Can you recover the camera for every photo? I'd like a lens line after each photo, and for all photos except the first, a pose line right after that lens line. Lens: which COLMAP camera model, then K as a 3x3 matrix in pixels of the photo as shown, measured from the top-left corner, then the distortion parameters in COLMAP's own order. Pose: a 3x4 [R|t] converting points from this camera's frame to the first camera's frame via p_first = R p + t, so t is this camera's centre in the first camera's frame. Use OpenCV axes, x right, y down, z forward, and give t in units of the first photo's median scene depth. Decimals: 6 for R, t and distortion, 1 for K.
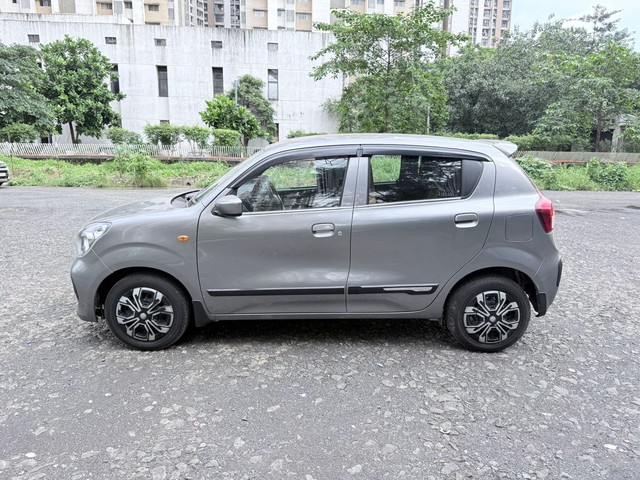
lens RADIAL K [[481.7, 0, 320.0], [0, 481.7, 240.0], [0, 0, 1]] dist [0.044589, -0.049957]
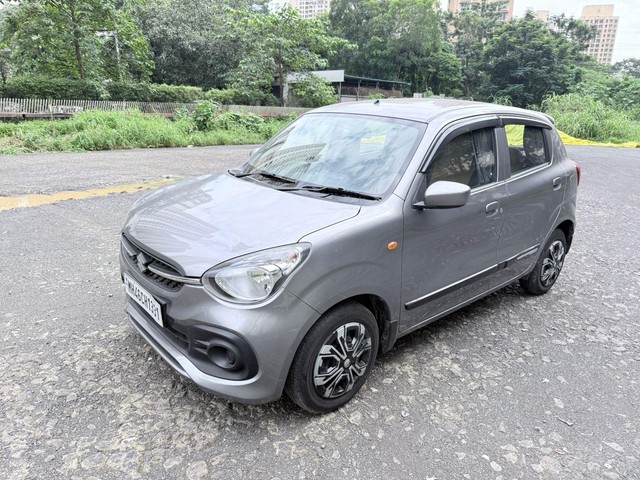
lens RADIAL K [[481.7, 0, 320.0], [0, 481.7, 240.0], [0, 0, 1]] dist [0.044589, -0.049957]
pose [[0.741862, -0.177250, 0.646701, -0.171456], [0.113640, 0.983714, 0.139258, -0.025732], [-0.660853, -0.029819, 0.749923, 0.104899]]
